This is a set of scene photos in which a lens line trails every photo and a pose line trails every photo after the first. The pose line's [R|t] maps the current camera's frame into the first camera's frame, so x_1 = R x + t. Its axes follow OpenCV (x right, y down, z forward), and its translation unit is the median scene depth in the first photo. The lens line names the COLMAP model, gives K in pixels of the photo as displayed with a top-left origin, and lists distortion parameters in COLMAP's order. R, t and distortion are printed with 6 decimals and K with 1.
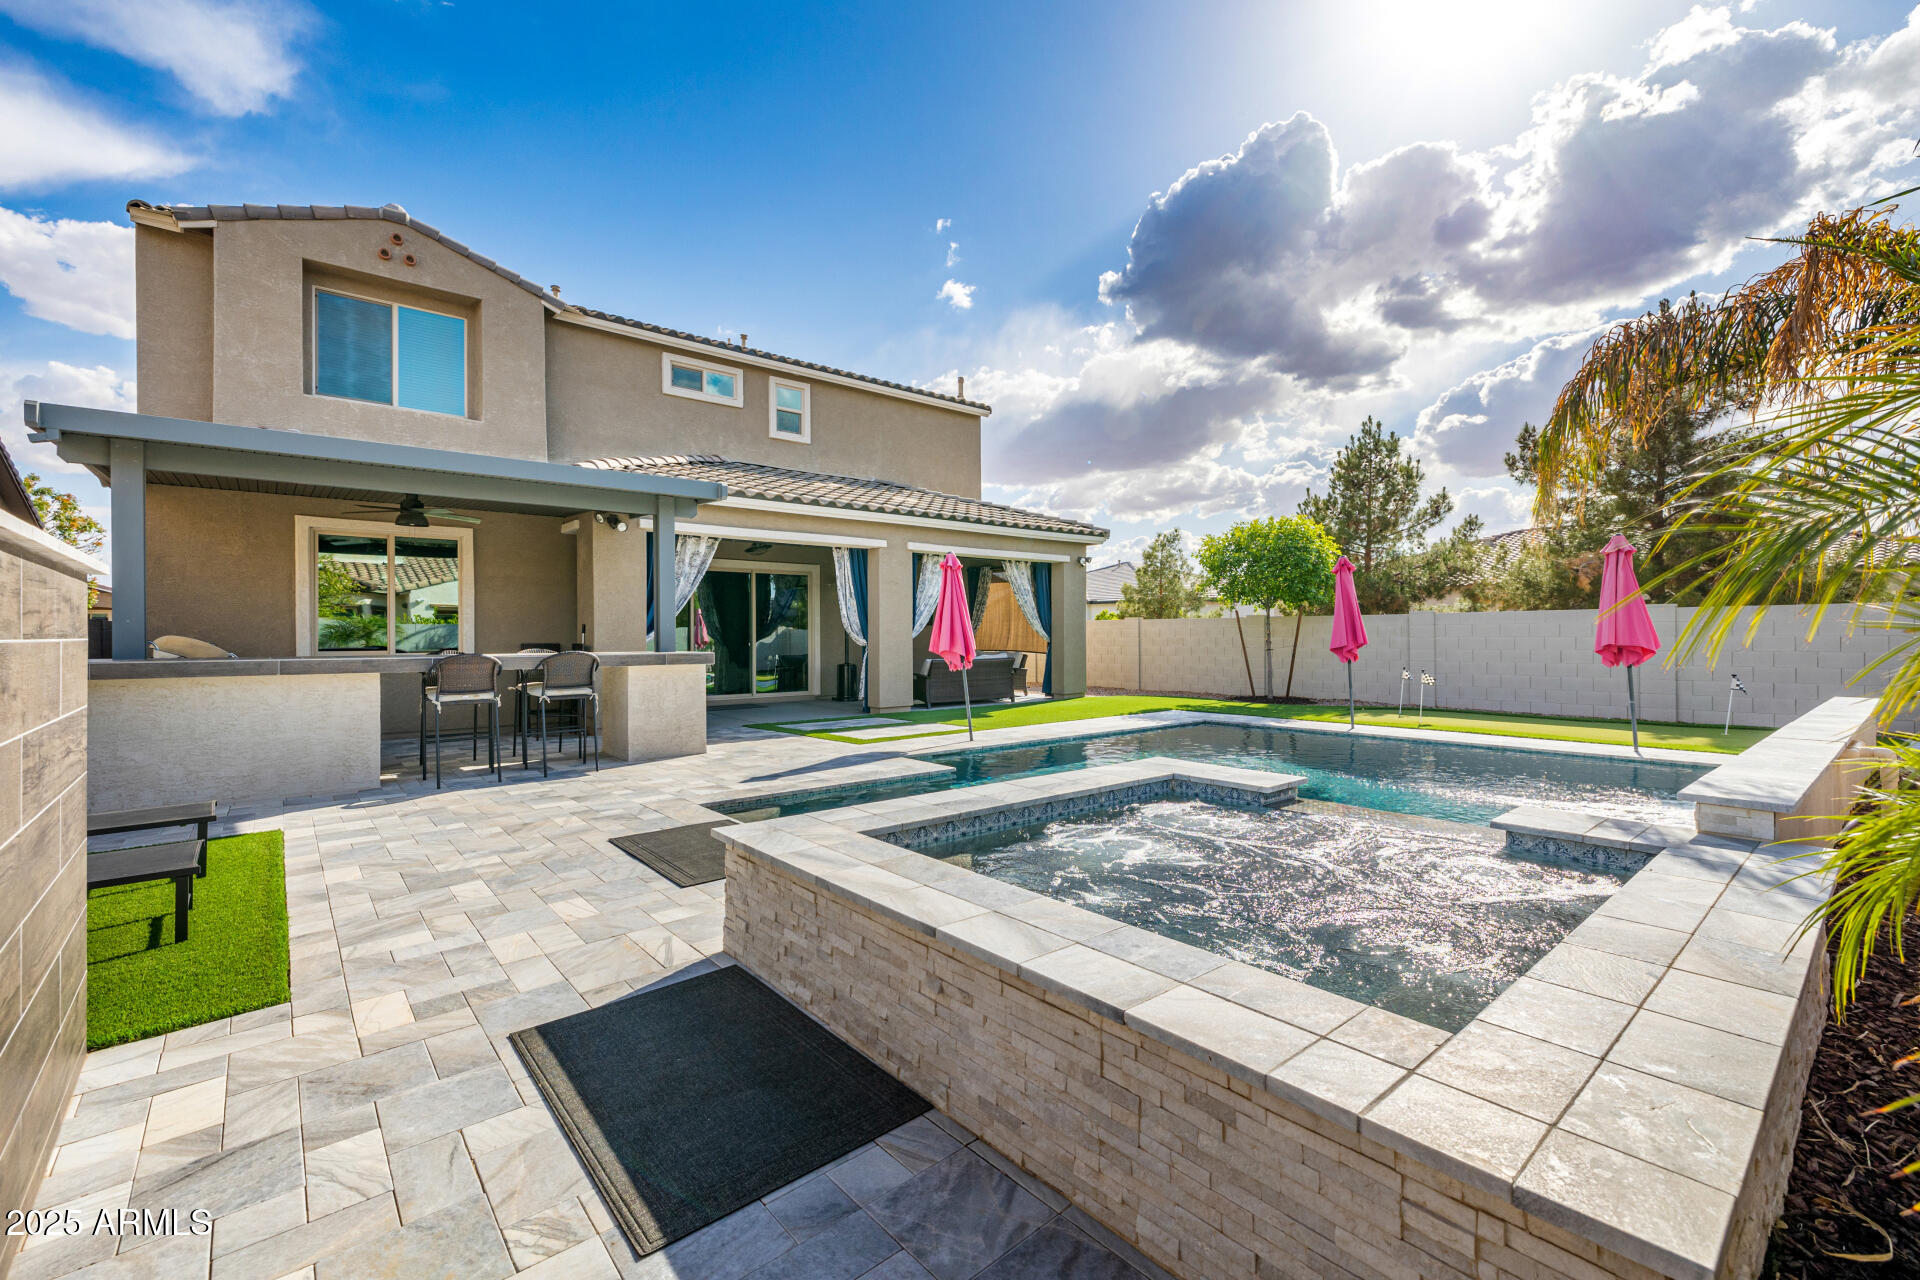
lens RADIAL K [[814.5, 0, 959.5], [0, 814.5, 637.6], [0, 0, 1]] dist [0.000468, -0.000021]
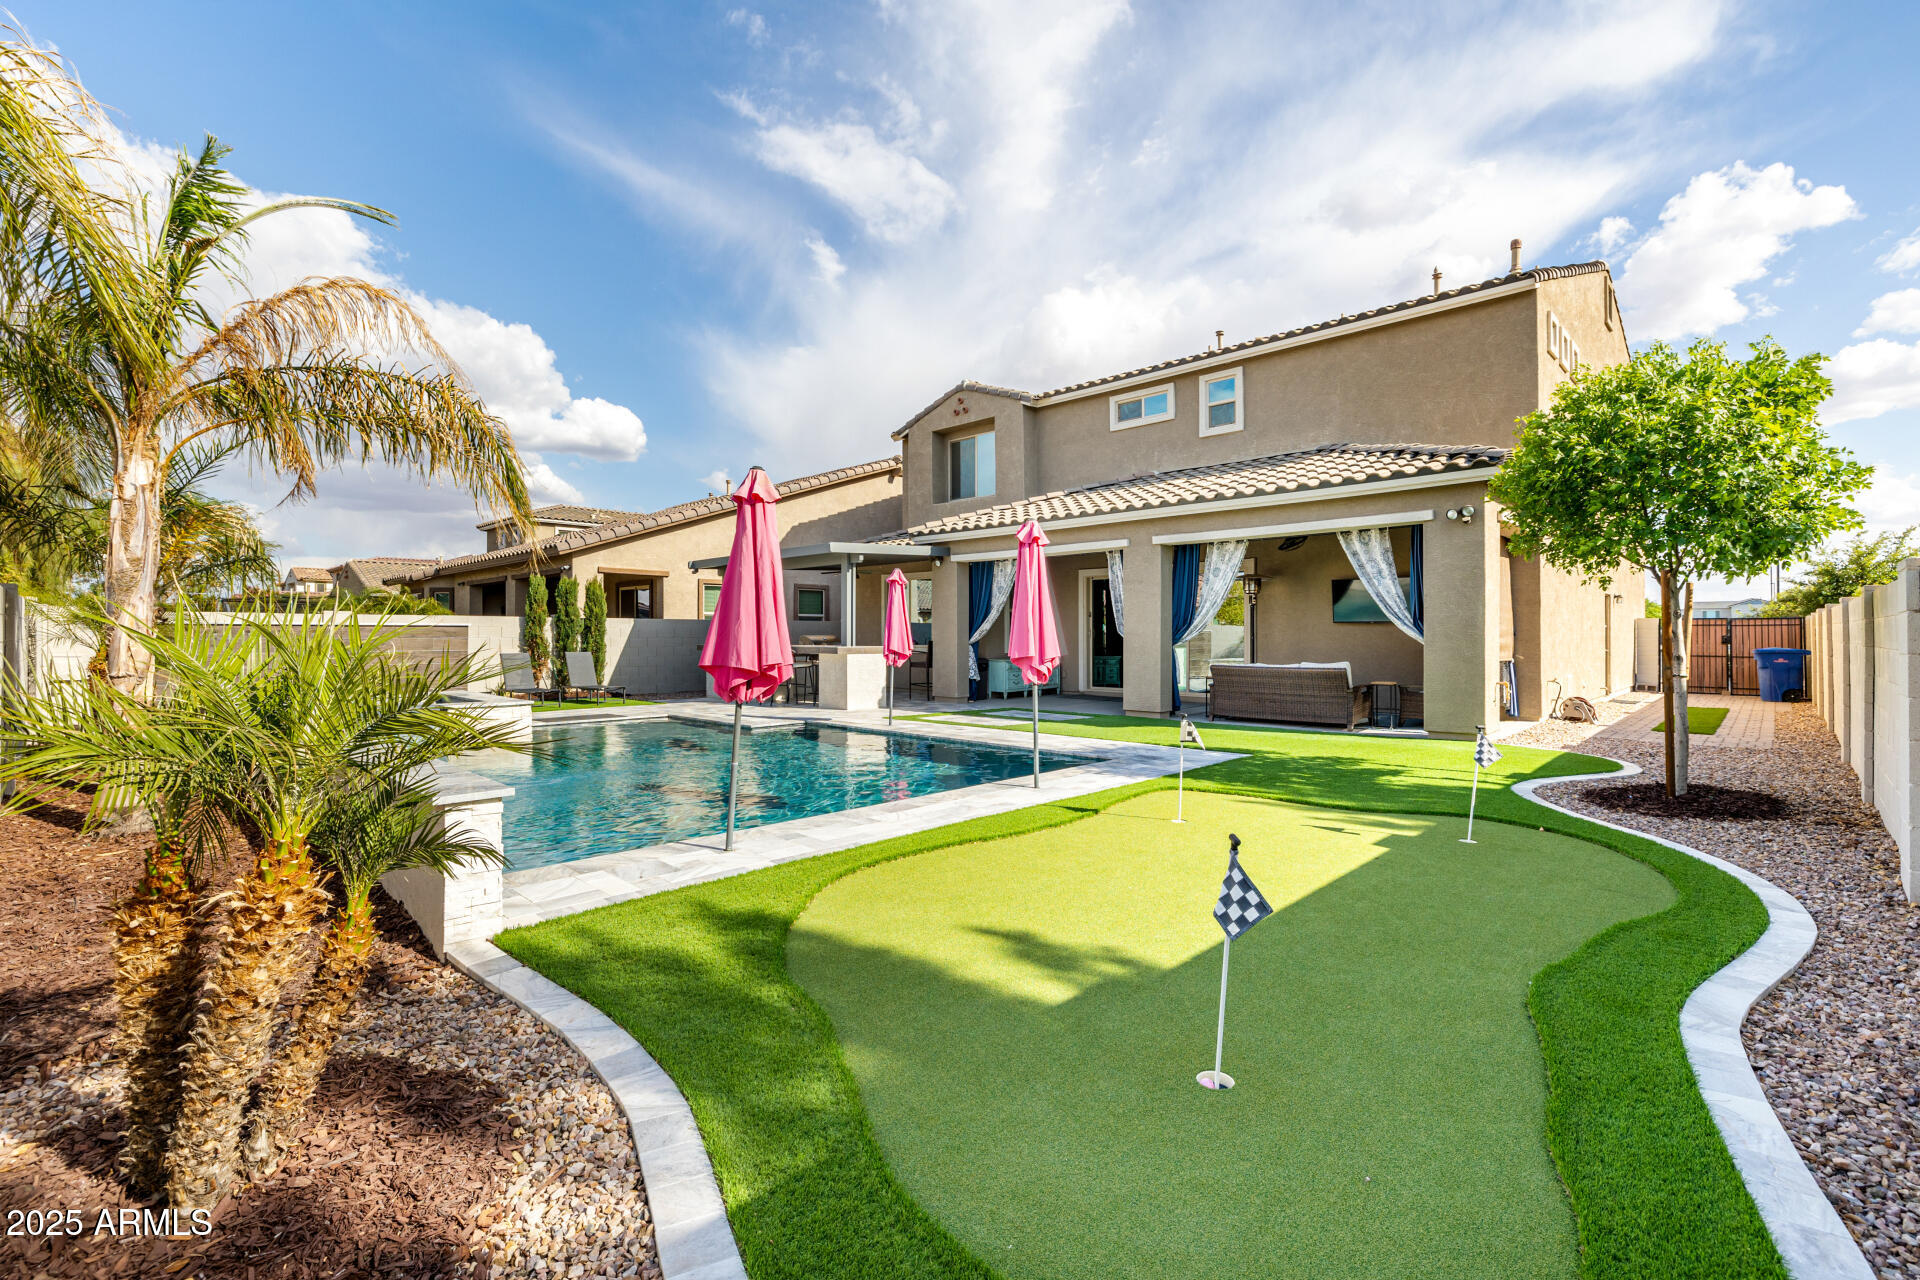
lens RADIAL K [[874.2, 0, 959.2], [0, 874.2, 635.4], [0, 0, 1]] dist [0.000828, 0.000031]
pose [[0.101811, -0.003263, -0.994798, 0.864310], [0.001189, 0.999994, -0.003159, 0.000412], [0.994803, -0.000862, 0.101815, 0.637484]]
